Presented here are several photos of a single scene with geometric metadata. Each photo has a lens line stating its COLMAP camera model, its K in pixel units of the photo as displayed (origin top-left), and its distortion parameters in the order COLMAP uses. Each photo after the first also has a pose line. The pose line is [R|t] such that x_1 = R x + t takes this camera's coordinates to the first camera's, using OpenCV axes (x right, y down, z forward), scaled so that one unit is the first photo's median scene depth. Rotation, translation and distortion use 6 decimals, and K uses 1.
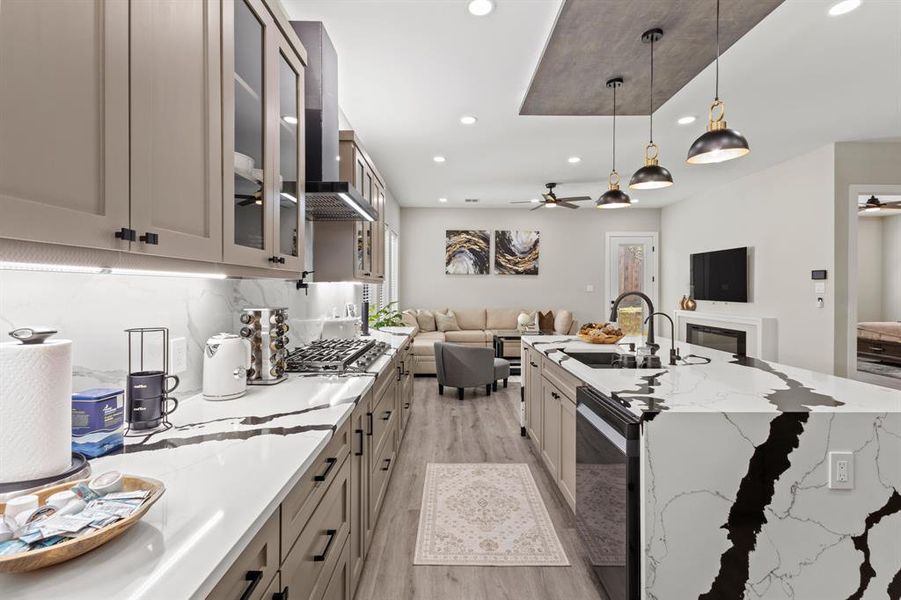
lens RADIAL K [[417.2, 0, 456.3], [0, 417.2, 293.8], [0, 0, 1]] dist [0.012316, -0.000509]
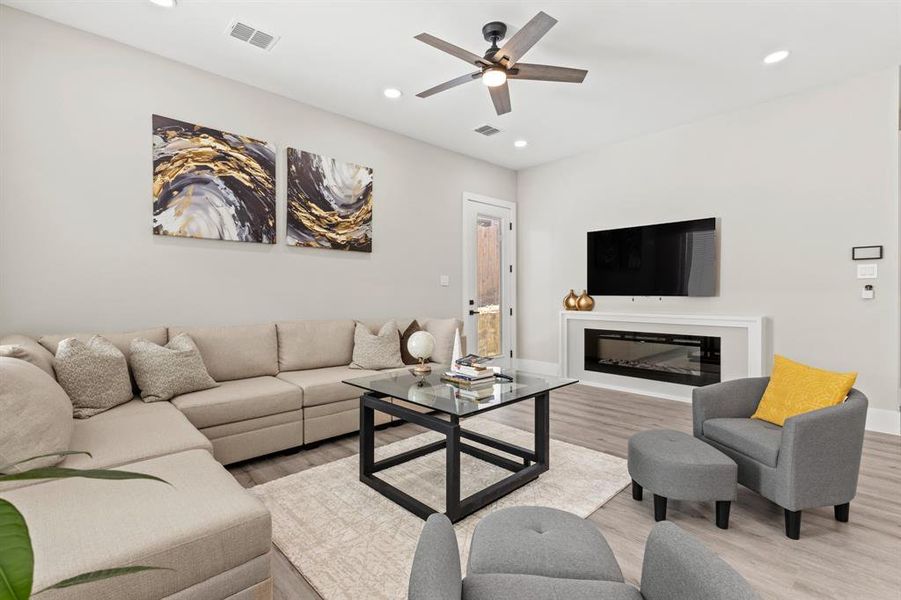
lens RADIAL K [[417.2, 0, 456.3], [0, 417.2, 293.8], [0, 0, 1]] dist [0.012316, -0.000509]
pose [[0.740112, -0.005898, 0.672458, -0.076564], [0.013717, 0.999886, -0.006328, 0.011026], [-0.672344, 0.013907, 0.740108, 0.548369]]
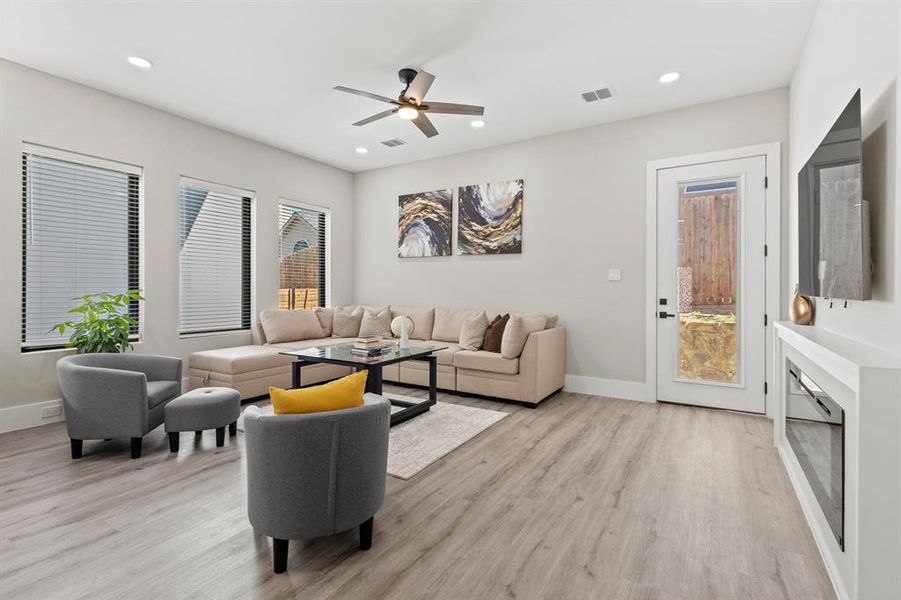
lens RADIAL K [[417.2, 0, 456.3], [0, 417.2, 293.8], [0, 0, 1]] dist [0.012316, -0.000509]
pose [[0.836067, 0.007280, -0.548579, 0.447635], [-0.009051, 0.999959, -0.000525, 0.013702], [0.548553, 0.005404, 0.836099, 0.459056]]
